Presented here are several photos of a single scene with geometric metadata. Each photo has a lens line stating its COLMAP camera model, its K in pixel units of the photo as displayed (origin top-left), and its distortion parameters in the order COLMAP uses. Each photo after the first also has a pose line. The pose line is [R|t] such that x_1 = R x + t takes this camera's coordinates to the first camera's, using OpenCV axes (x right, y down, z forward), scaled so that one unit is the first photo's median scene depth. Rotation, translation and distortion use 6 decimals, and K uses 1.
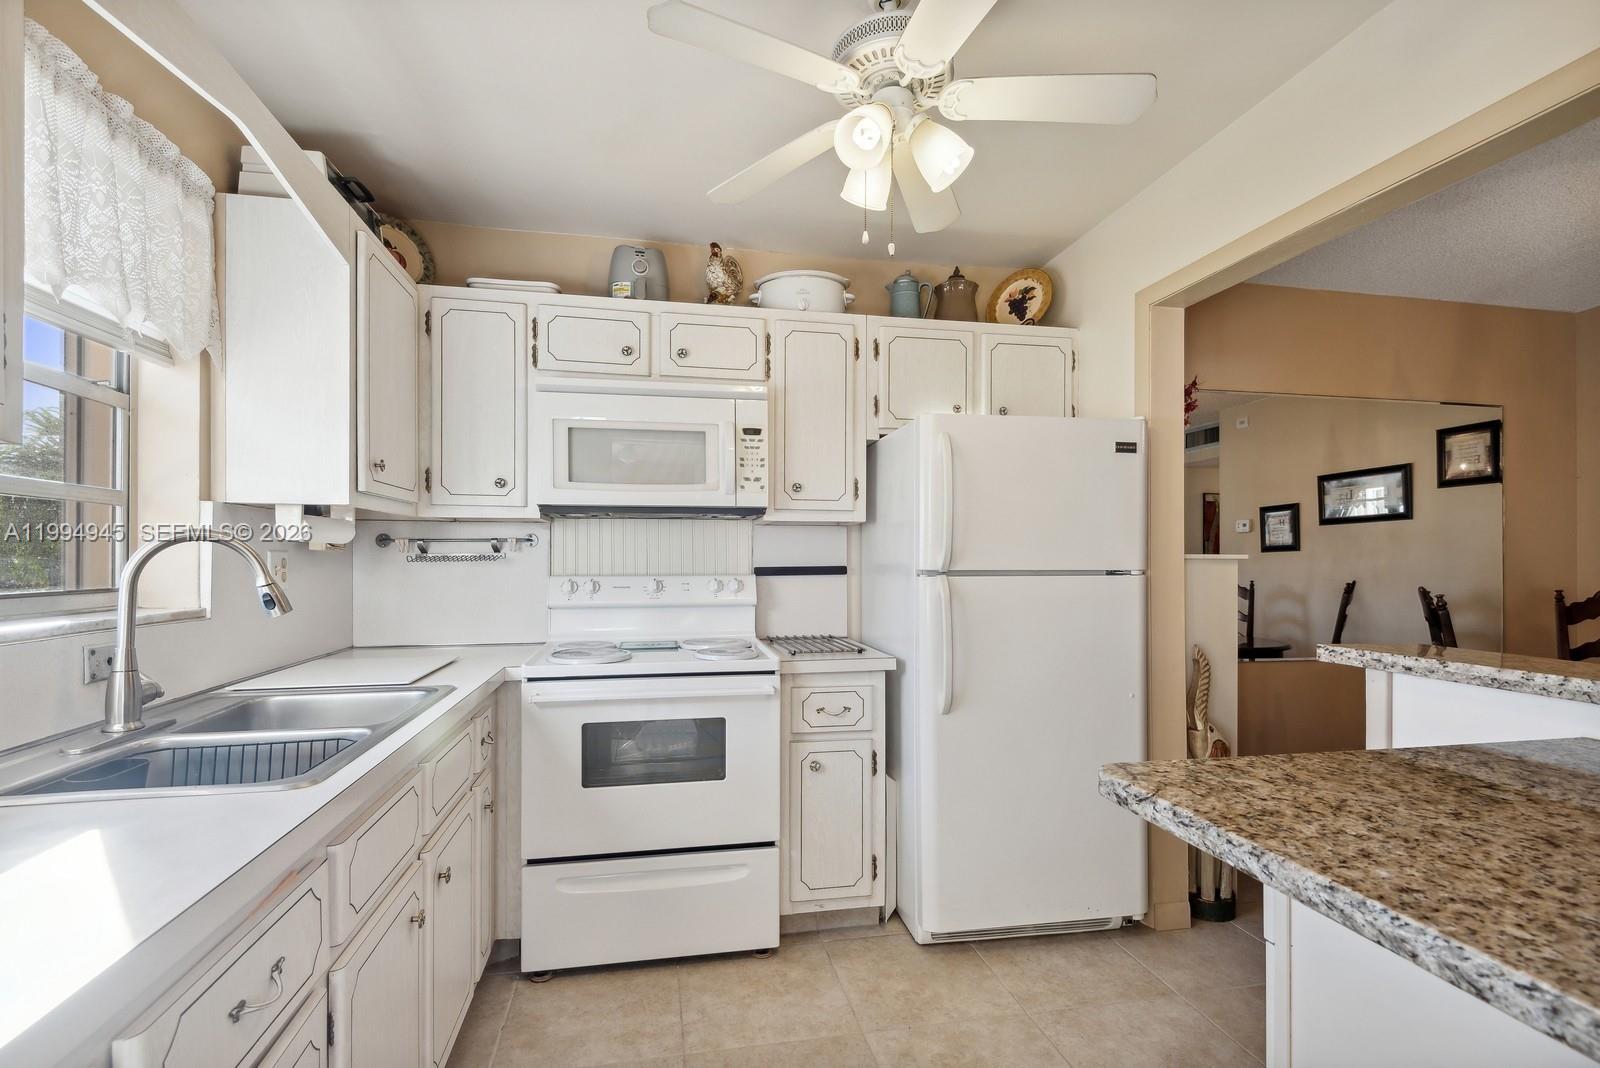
lens RADIAL K [[743.2, 0, 800.0], [0, 743.2, 534.0], [0, 0, 1]] dist [-0.001065, -0.000205]
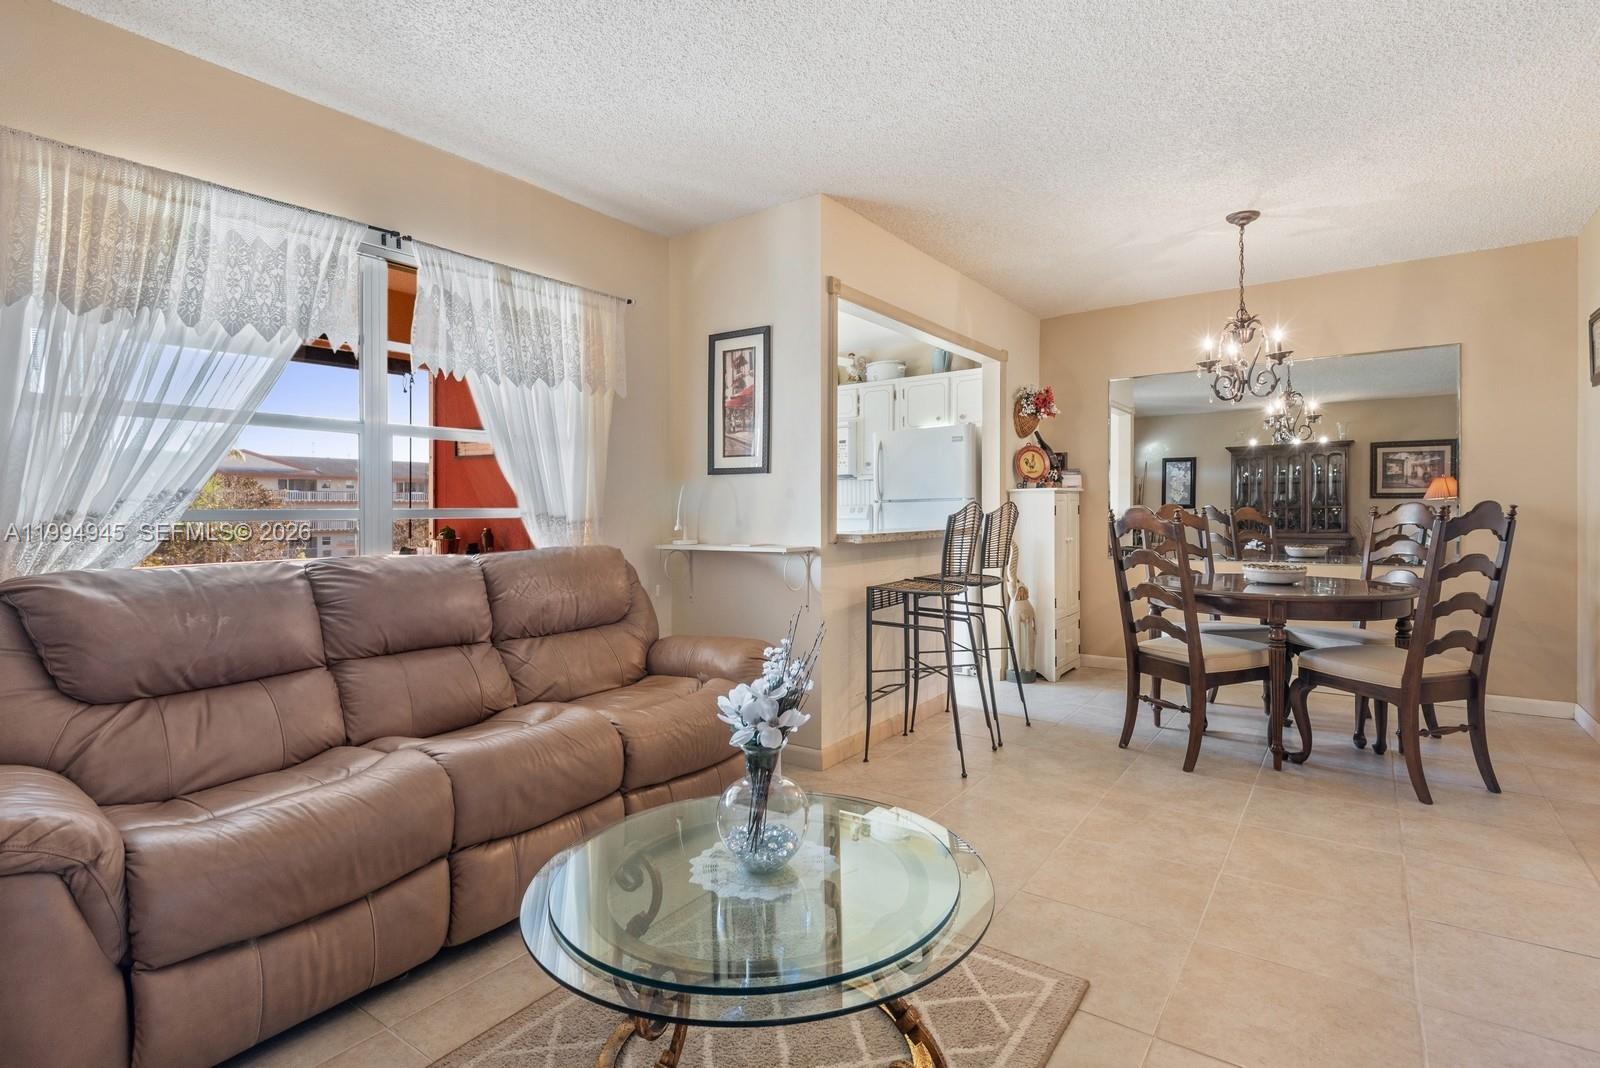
lens RADIAL K [[751.0, 0, 797.3], [0, 751.0, 509.6], [0, 0, 1]] dist [0.000646, -0.013039]
pose [[0.657188, -0.002418, -0.753723, 1.637435], [0.044320, 0.998389, 0.035440, -0.016736], [0.752422, -0.056696, 0.656236, -0.668559]]
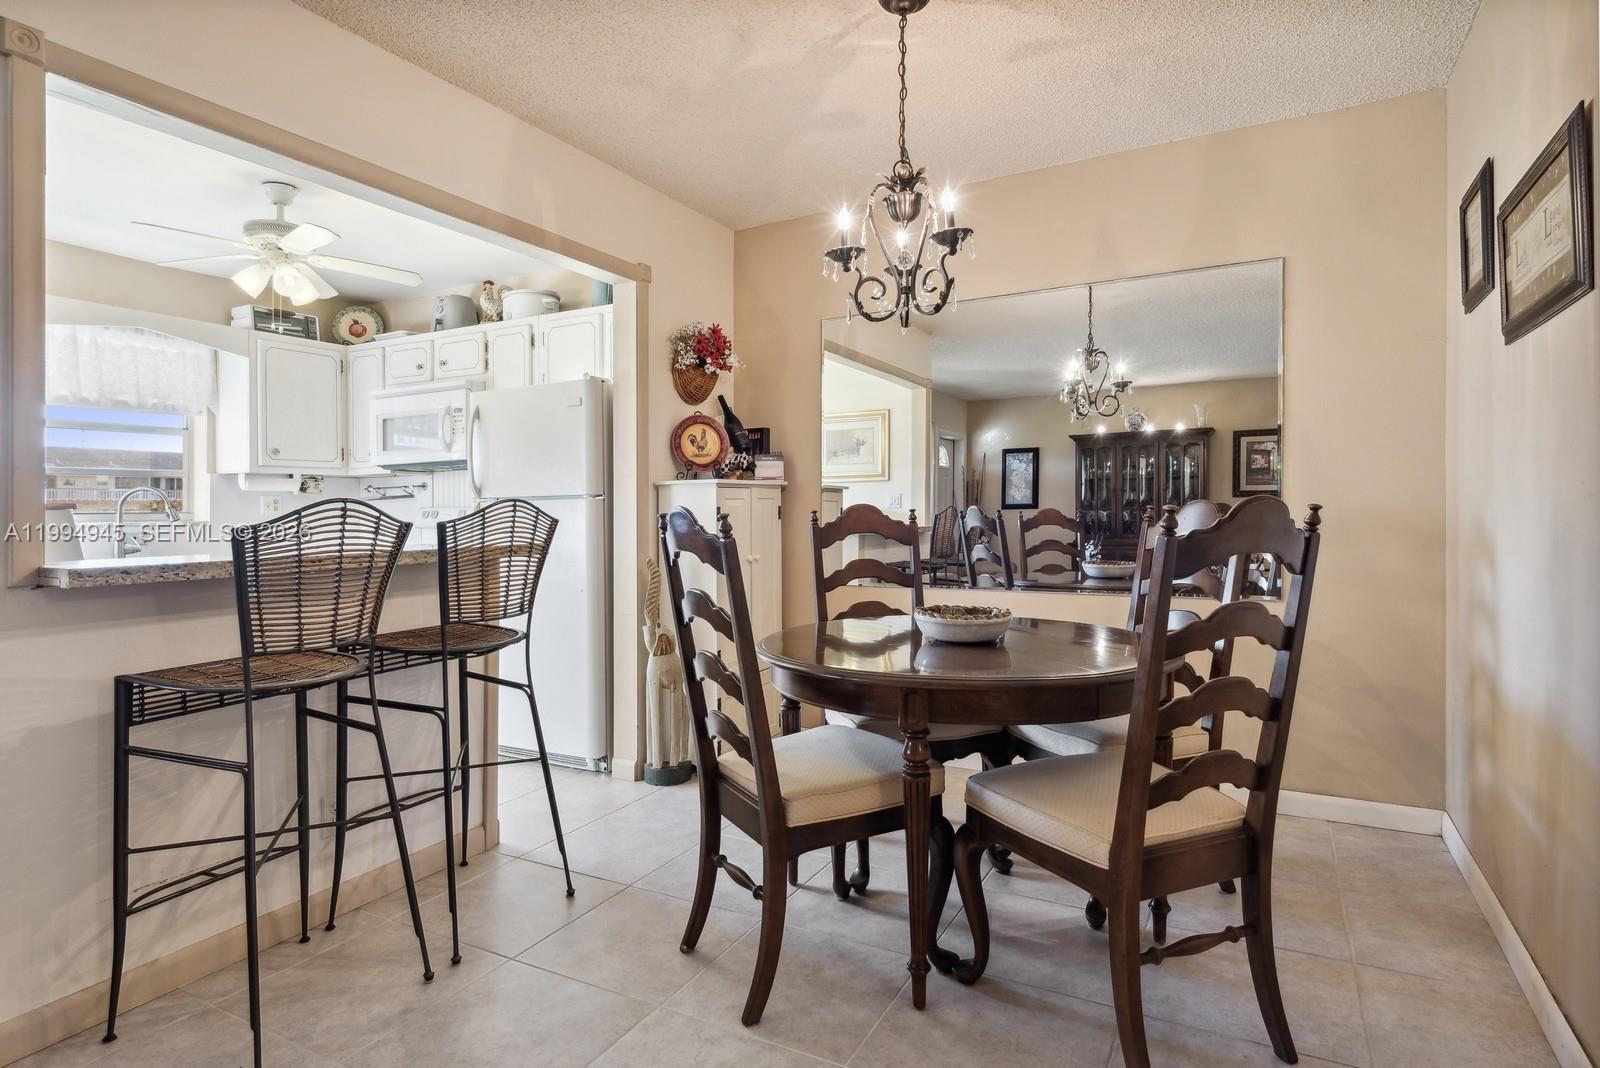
lens RADIAL K [[836.5, 0, 797.1], [0, 836.5, 514.4], [0, 0, 1]] dist [0.042323, -0.044284]
pose [[0.757436, -0.001278, -0.652908, 1.625363], [0.040993, 0.998118, 0.045601, 0.025587], [0.651621, -0.061305, 0.756063, 0.132253]]
